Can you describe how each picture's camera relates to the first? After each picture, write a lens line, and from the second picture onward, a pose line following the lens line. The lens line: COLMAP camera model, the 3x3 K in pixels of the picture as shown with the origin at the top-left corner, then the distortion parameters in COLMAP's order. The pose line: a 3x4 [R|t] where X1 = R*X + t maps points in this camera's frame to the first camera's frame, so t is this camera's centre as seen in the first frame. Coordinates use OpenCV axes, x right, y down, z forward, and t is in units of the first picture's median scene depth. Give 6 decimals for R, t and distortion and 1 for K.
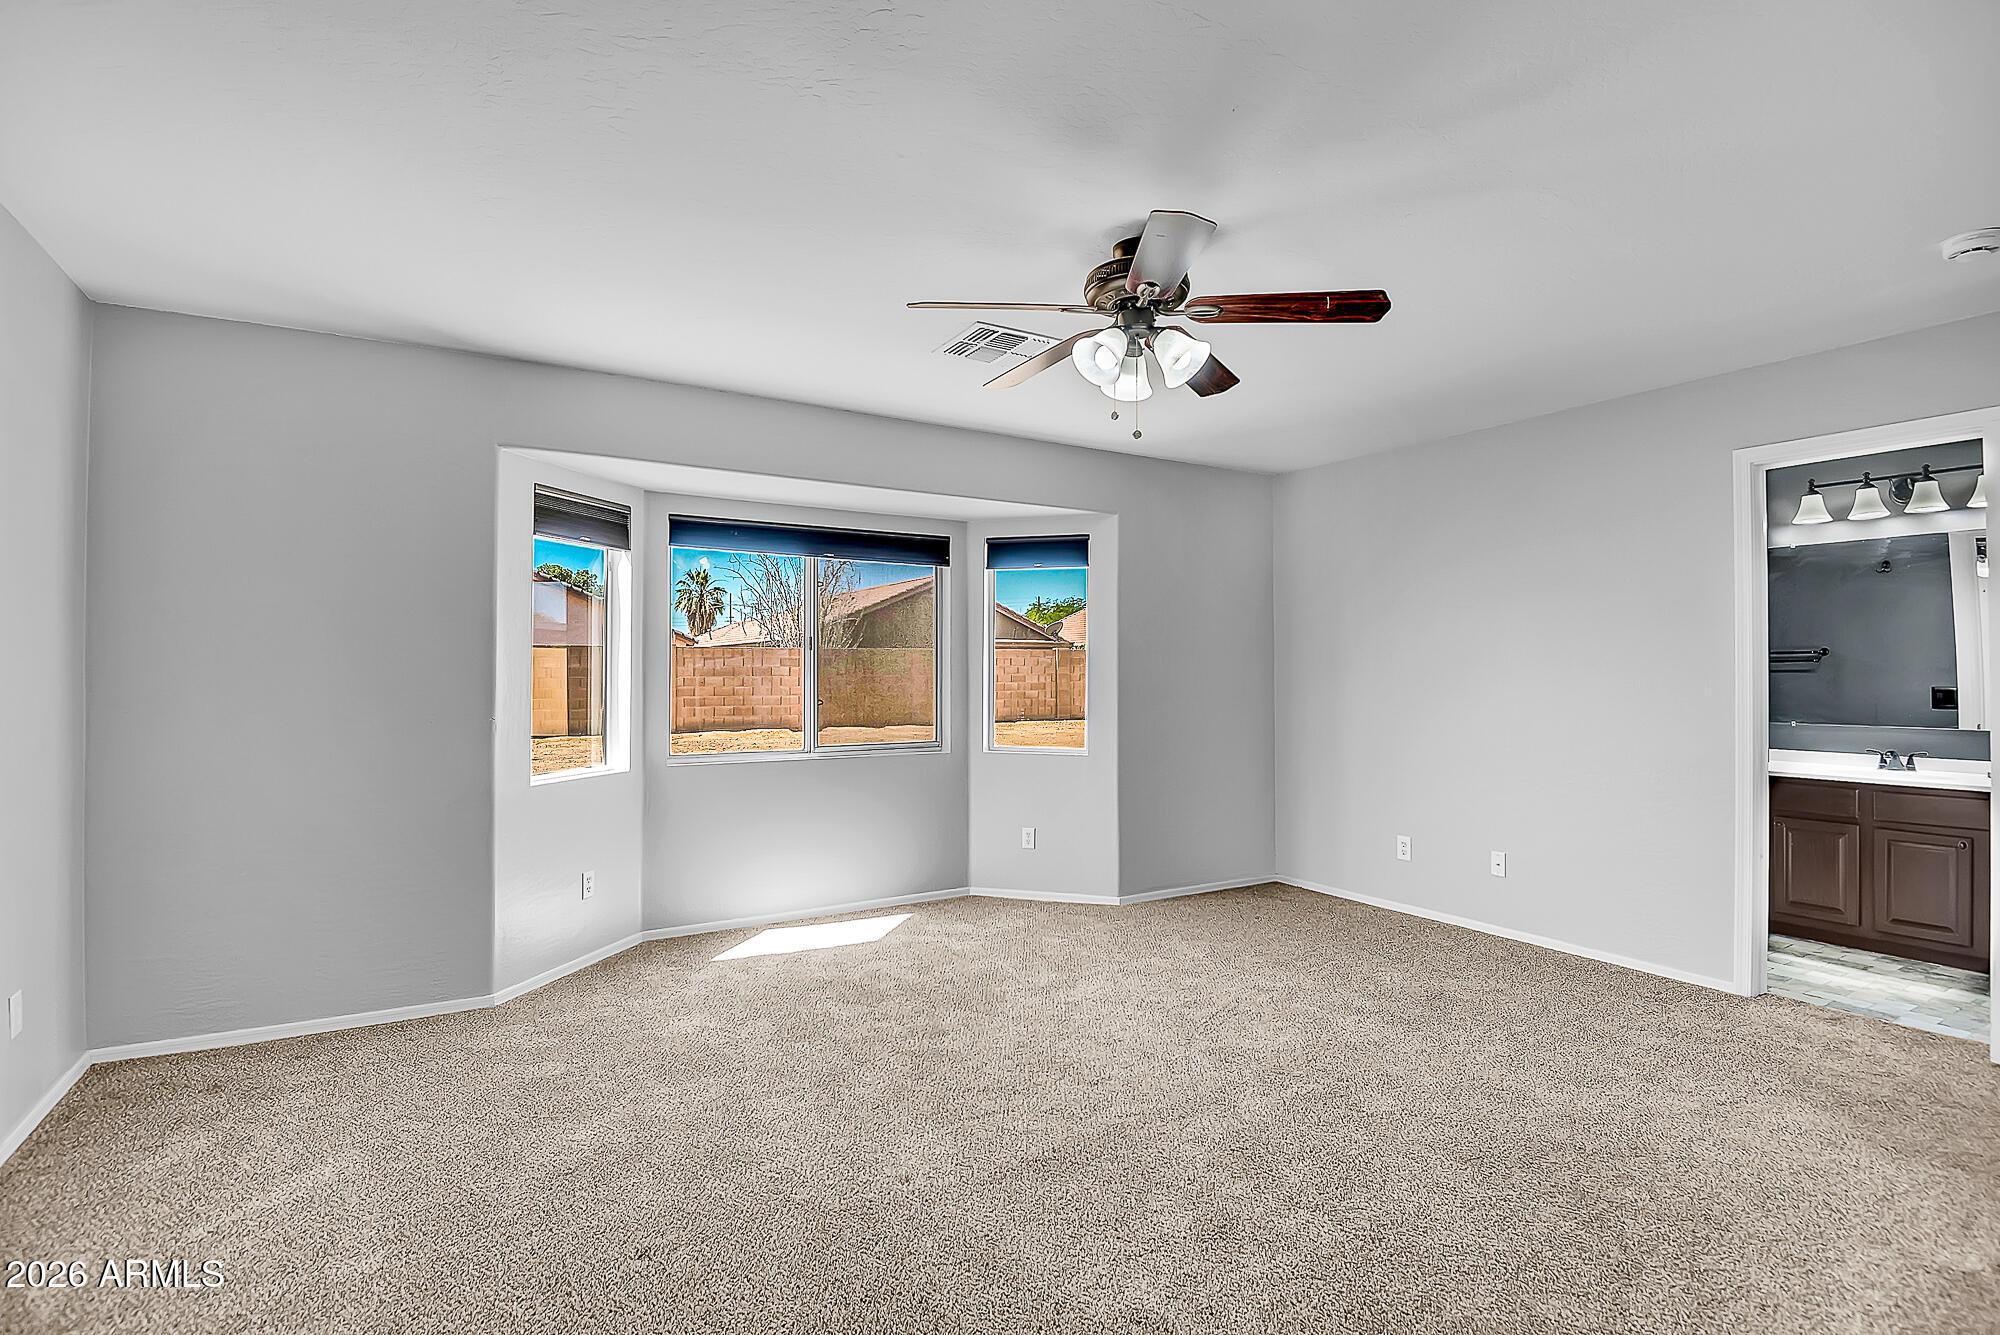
lens RADIAL K [[933.9, 0, 1008.0], [0, 933.9, 651.0], [0, 0, 1]] dist [-0.015753, -0.008001]
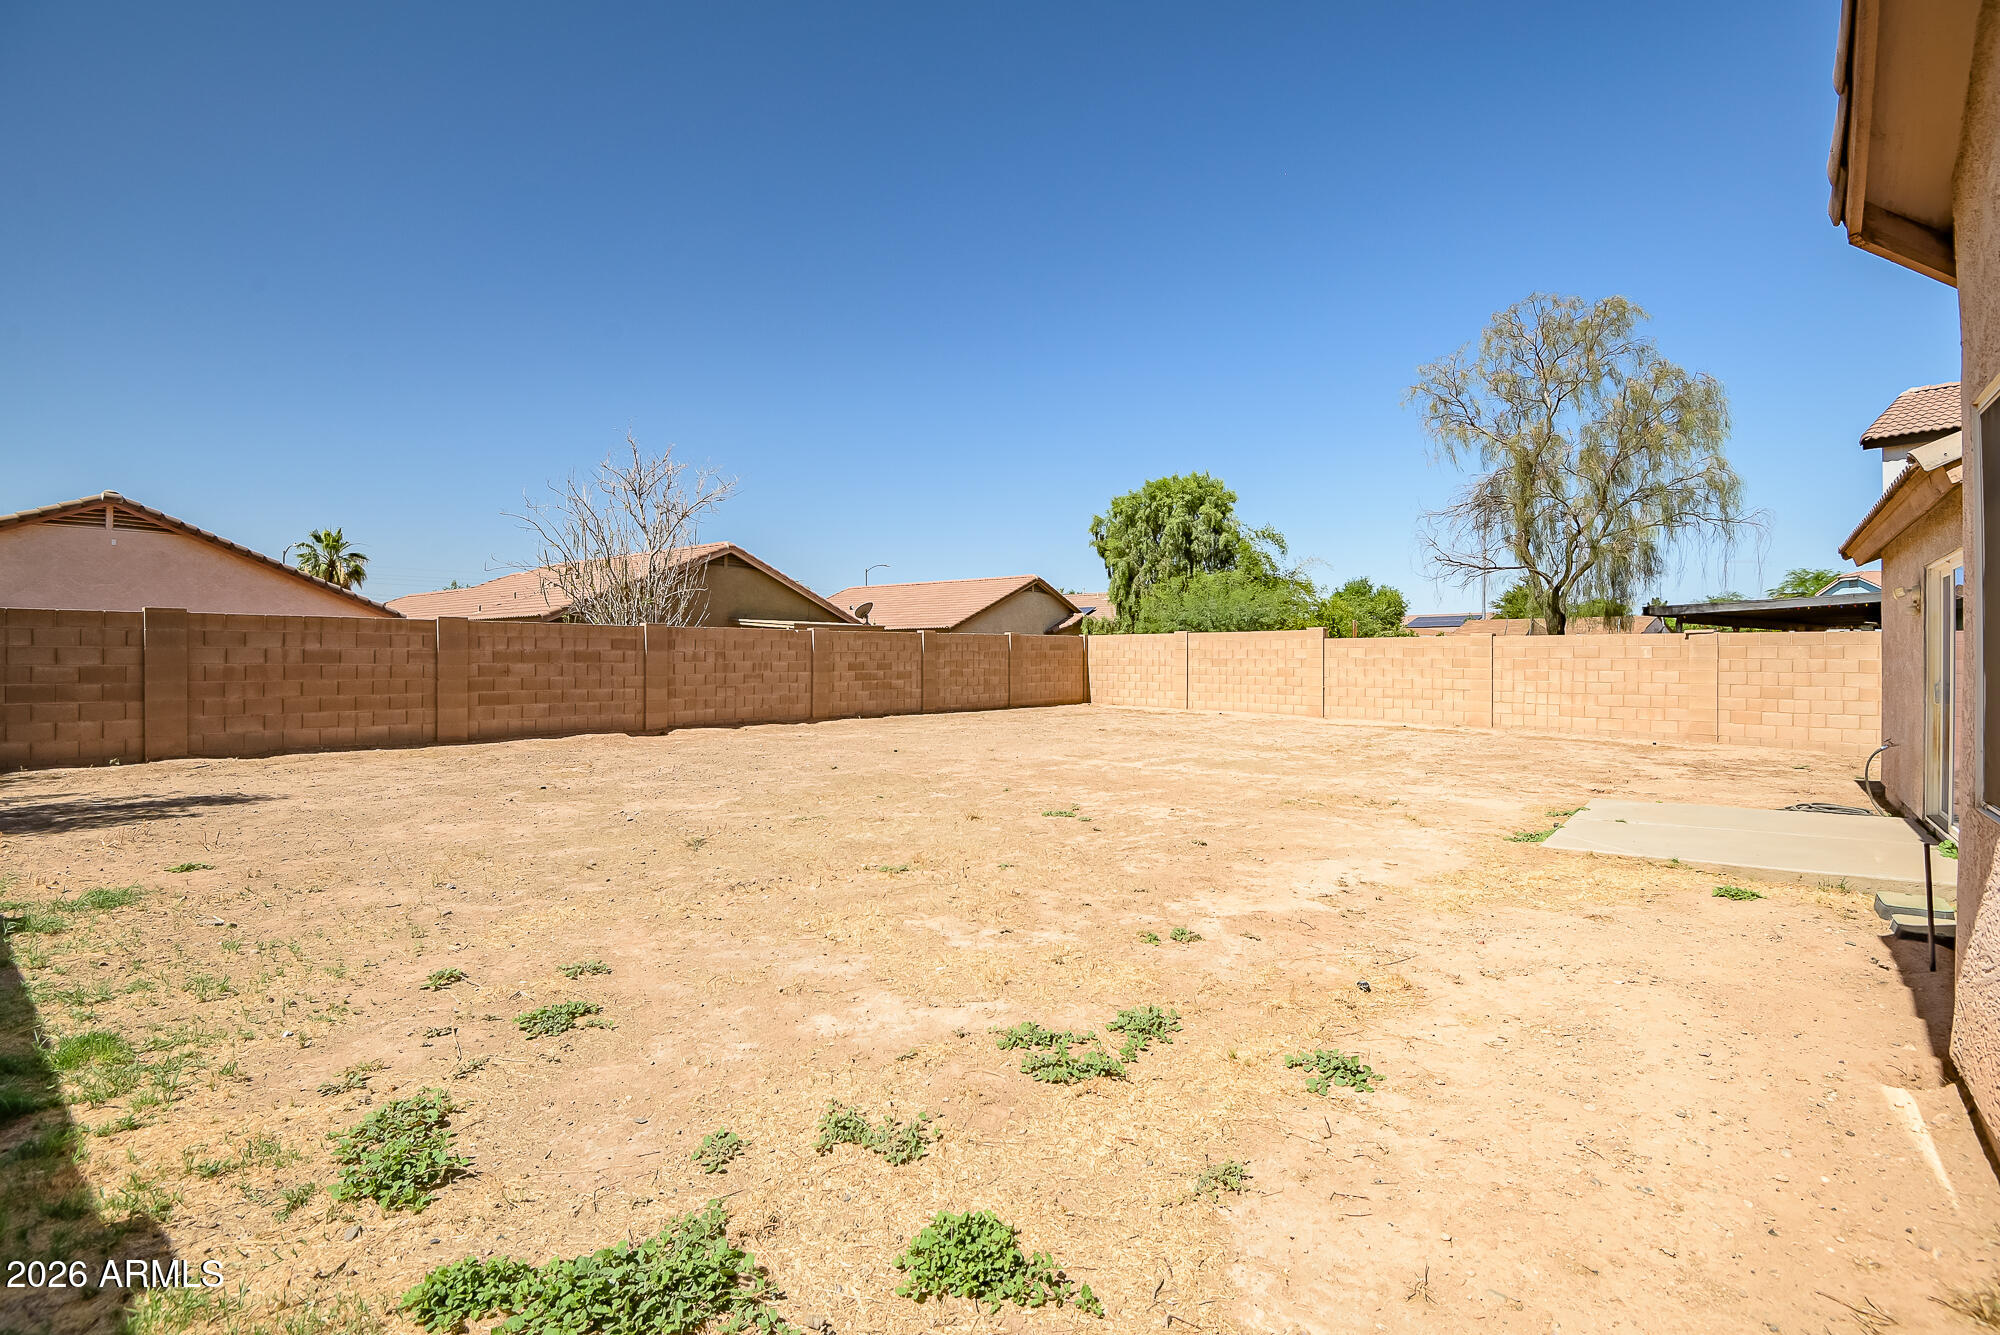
lens RADIAL K [[924.4, 0, 1007.1], [0, 924.4, 659.8], [0, 0, 1]] dist [-0.005682, -0.002076]
pose [[0.939375, 0.002299, 0.342884, -0.182735], [-0.010270, 0.999718, 0.021432, 0.004932], [-0.342738, -0.023654, 0.939133, 0.178785]]
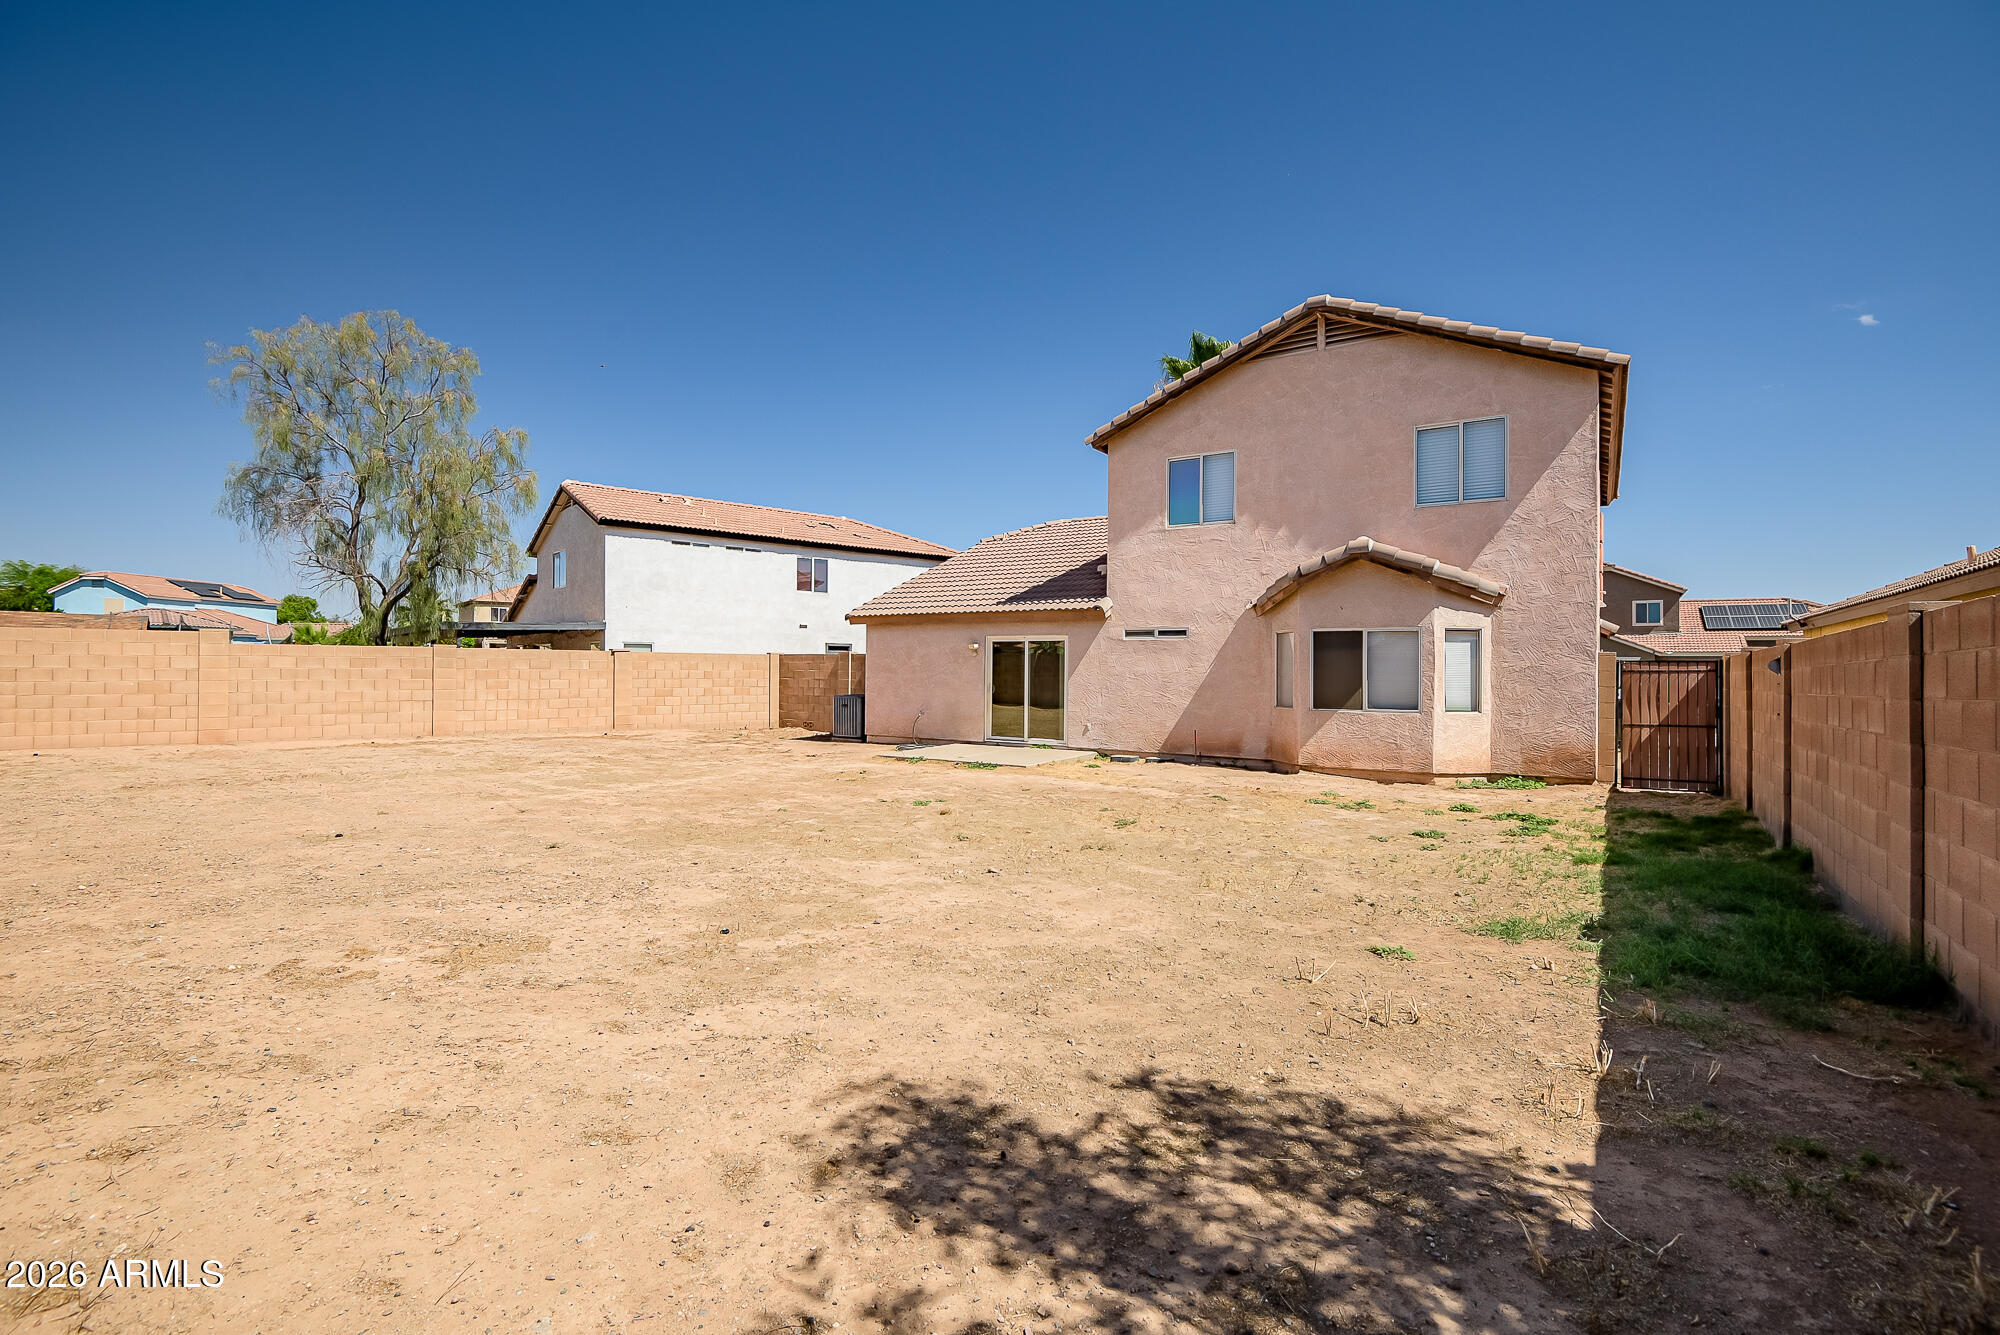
lens RADIAL K [[924.4, 0, 1001.6], [0, 924.4, 672.5], [0, 0, 1]] dist [-0.005682, -0.002076]
pose [[-0.432702, -0.001152, 0.901536, -0.485229], [-0.021857, 0.999719, -0.009213, 0.016411], [-0.901272, -0.023692, -0.432606, 0.704013]]
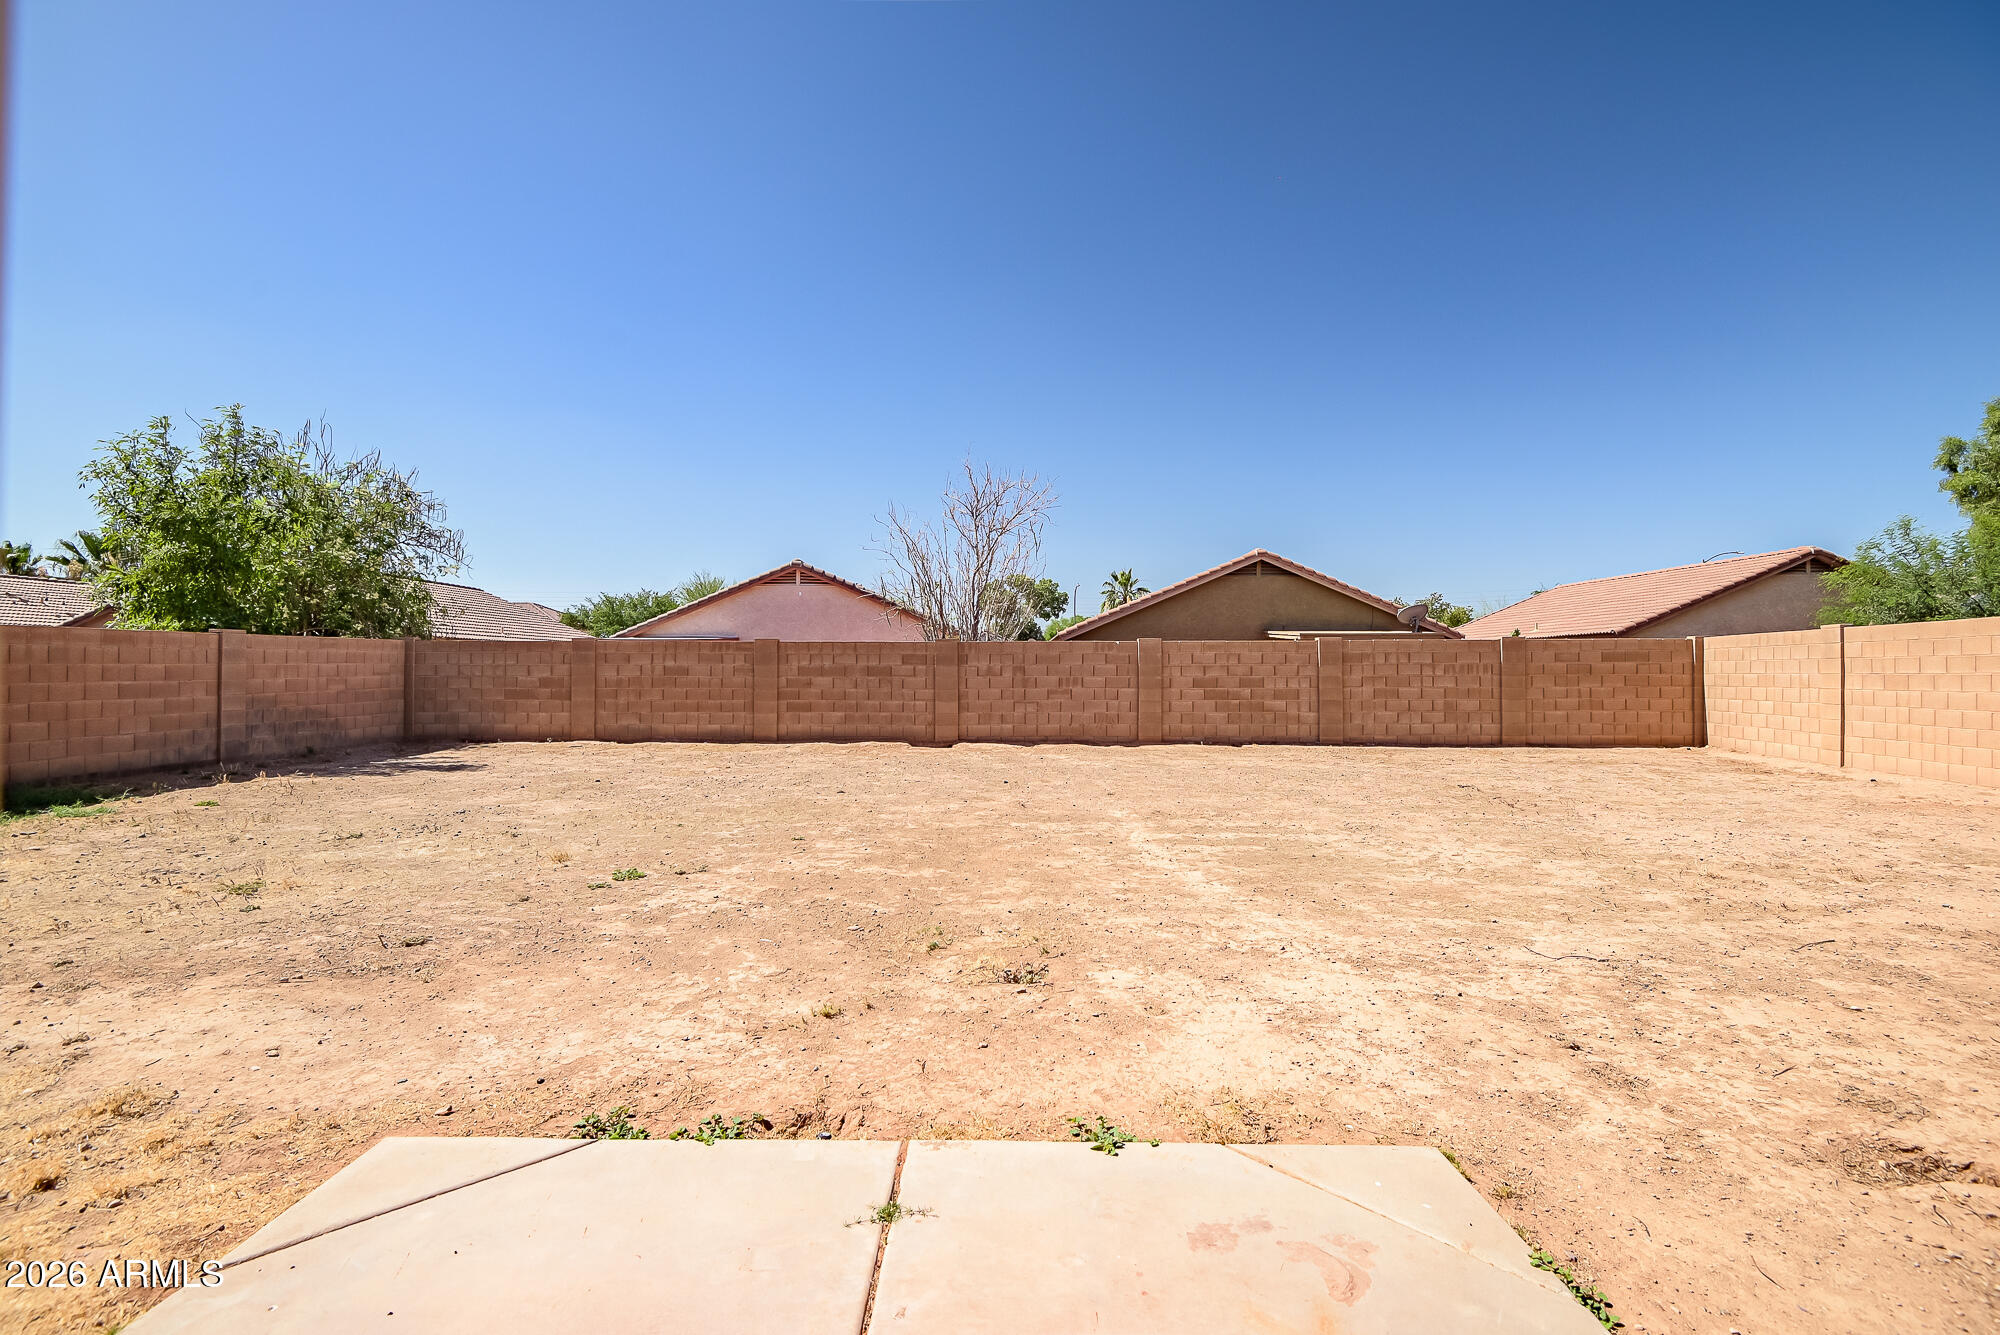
lens RADIAL K [[924.4, 0, 1005.0], [0, 924.4, 659.6], [0, 0, 1]] dist [-0.005682, -0.002076]
pose [[0.855735, -0.003547, -0.517403, 0.221090], [0.006721, 0.999968, 0.004262, 0.008532], [0.517371, -0.007124, 0.855731, 0.333395]]
